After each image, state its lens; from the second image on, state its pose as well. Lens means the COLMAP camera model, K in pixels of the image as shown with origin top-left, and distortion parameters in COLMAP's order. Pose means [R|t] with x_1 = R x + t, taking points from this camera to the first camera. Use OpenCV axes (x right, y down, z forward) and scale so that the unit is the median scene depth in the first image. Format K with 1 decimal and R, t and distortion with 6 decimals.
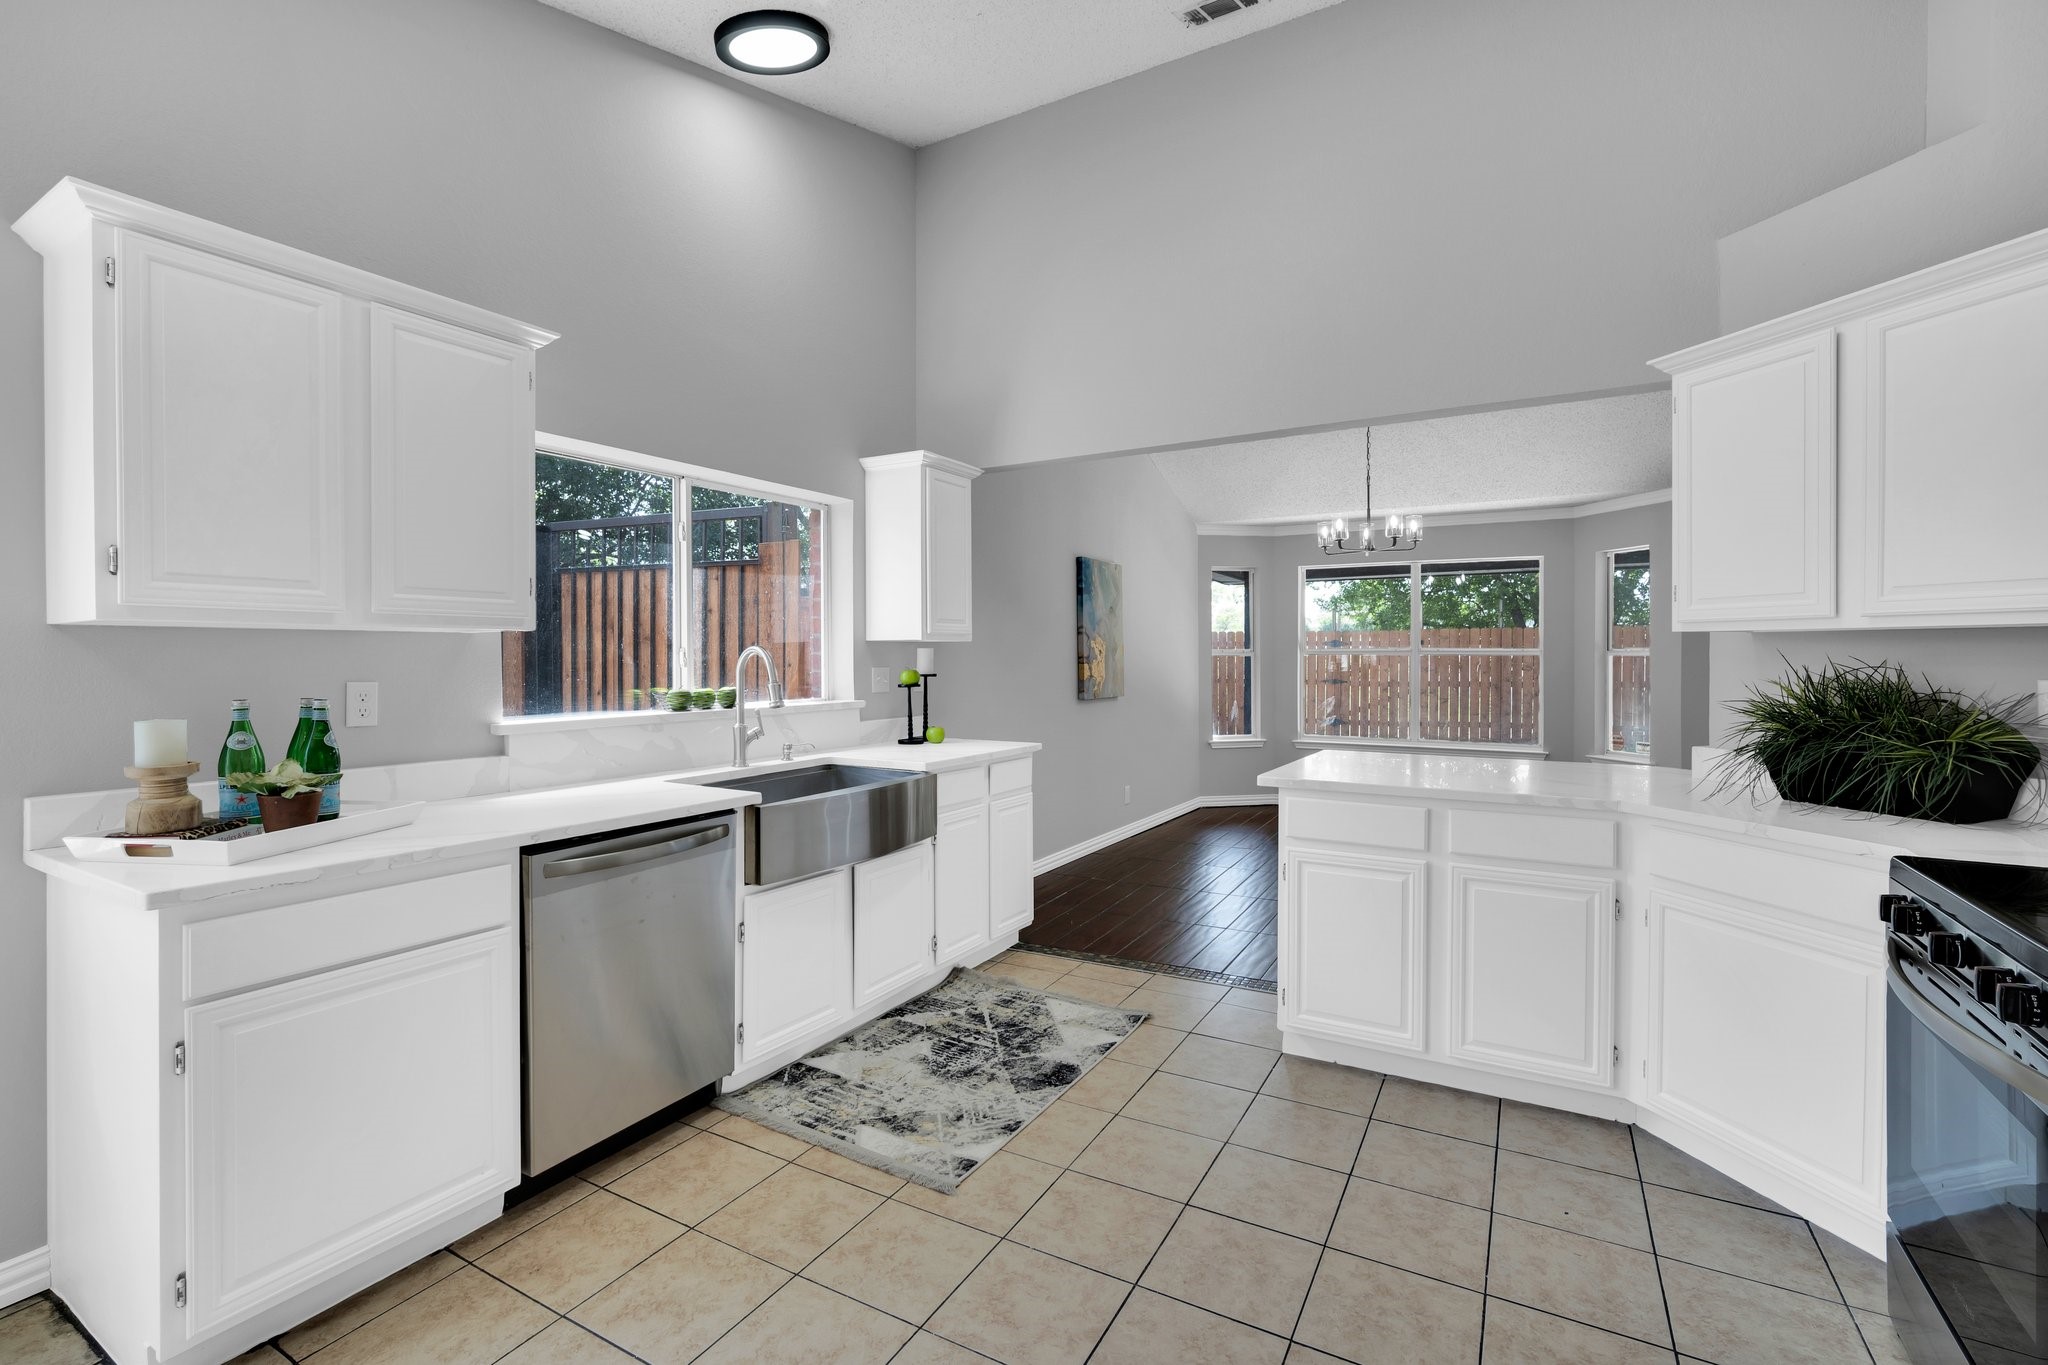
lens RADIAL K [[904.0, 0, 1019.7], [0, 904.0, 670.0], [0, 0, 1]] dist [-0.003873, 0.000232]
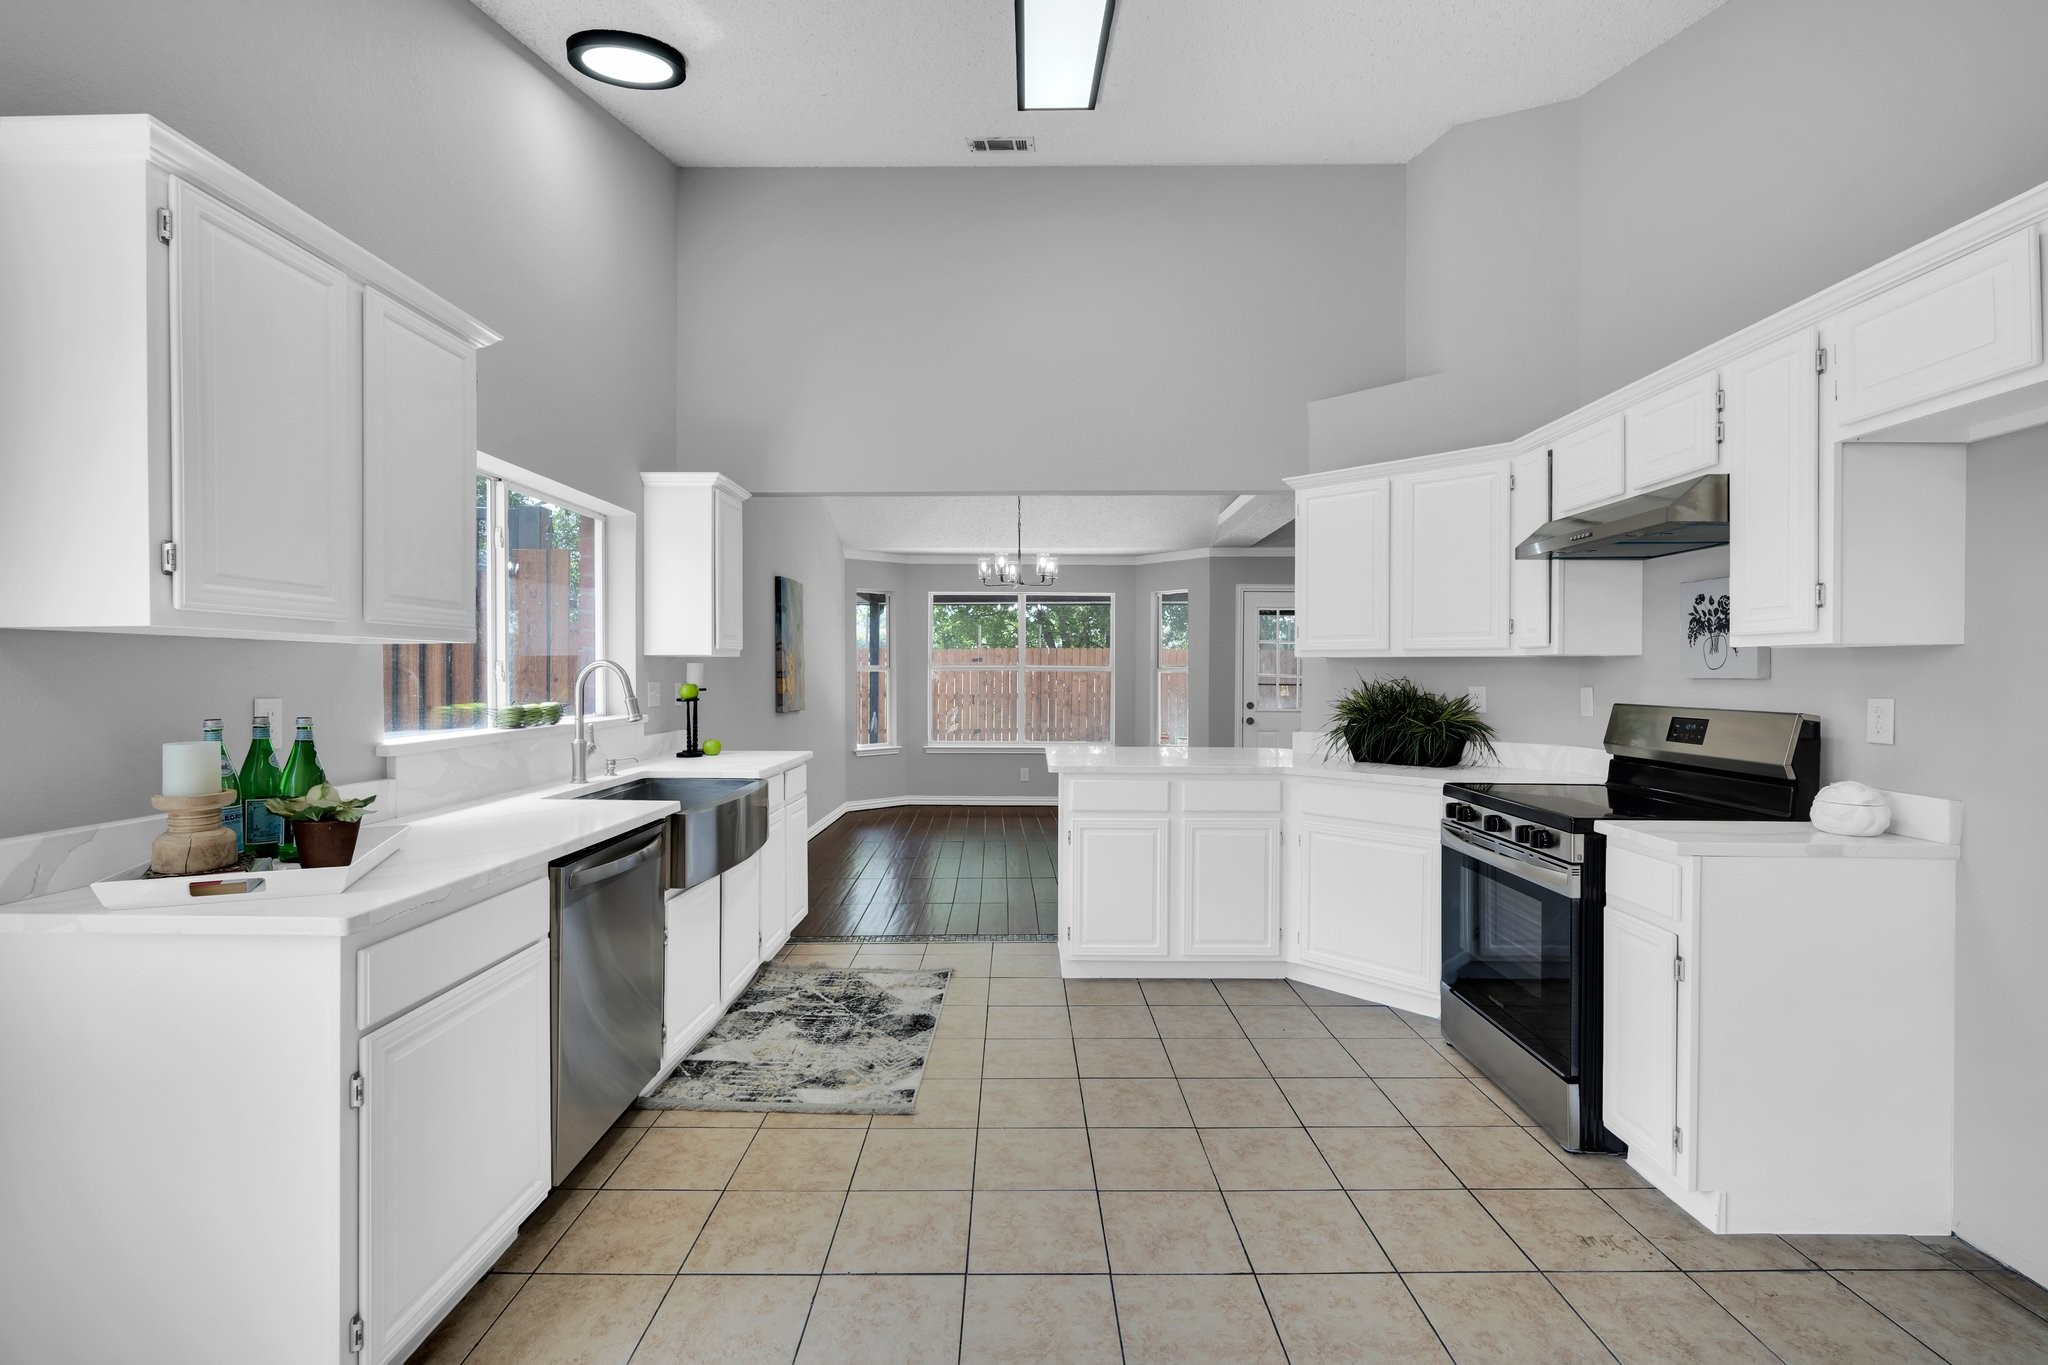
lens RADIAL K [[904.8, 0, 1017.1], [0, 904.8, 688.7], [0, 0, 1]] dist [-0.002025, -0.000196]
pose [[0.867720, -0.006175, 0.497014, -0.427791], [0.004179, 0.999978, 0.005127, 0.001793], [-0.497035, -0.002372, 0.867727, -0.095724]]
